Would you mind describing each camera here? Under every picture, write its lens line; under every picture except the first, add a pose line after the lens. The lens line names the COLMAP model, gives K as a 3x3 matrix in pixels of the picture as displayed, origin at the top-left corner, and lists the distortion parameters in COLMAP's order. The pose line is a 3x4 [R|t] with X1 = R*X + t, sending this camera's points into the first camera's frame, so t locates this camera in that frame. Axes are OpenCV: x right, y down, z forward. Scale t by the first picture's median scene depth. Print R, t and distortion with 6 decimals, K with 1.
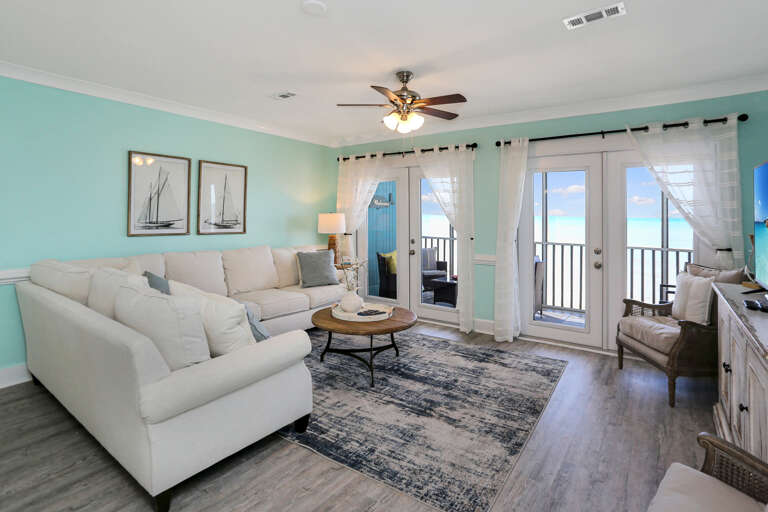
lens RADIAL K [[389.0, 0, 384.0], [0, 389.0, 256.0], [0, 0, 1]] dist [-0.000015, 0.000151]
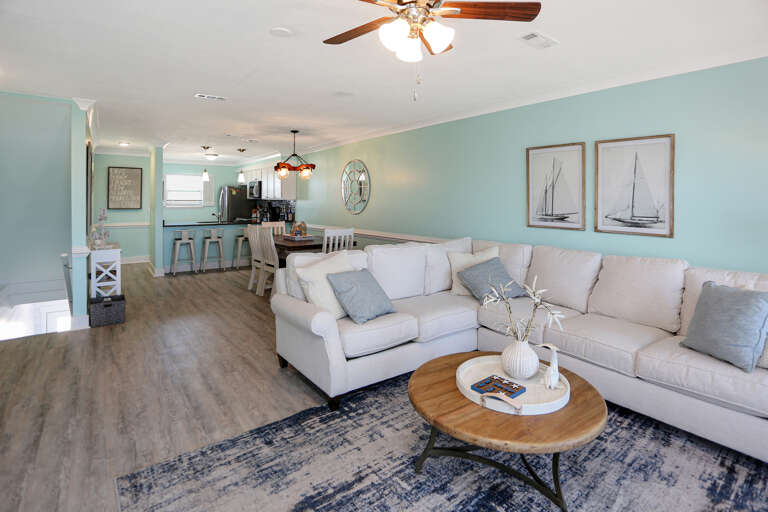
lens RADIAL K [[374.8, 0, 386.3], [0, 374.8, 242.0], [0, 0, 1]] dist [-0.025690, 0.000502]
pose [[-0.265789, 0.099153, -0.958919, 0.456829], [-0.105859, 0.985680, 0.131262, -0.102784], [0.958201, 0.136398, -0.251487, 0.884058]]
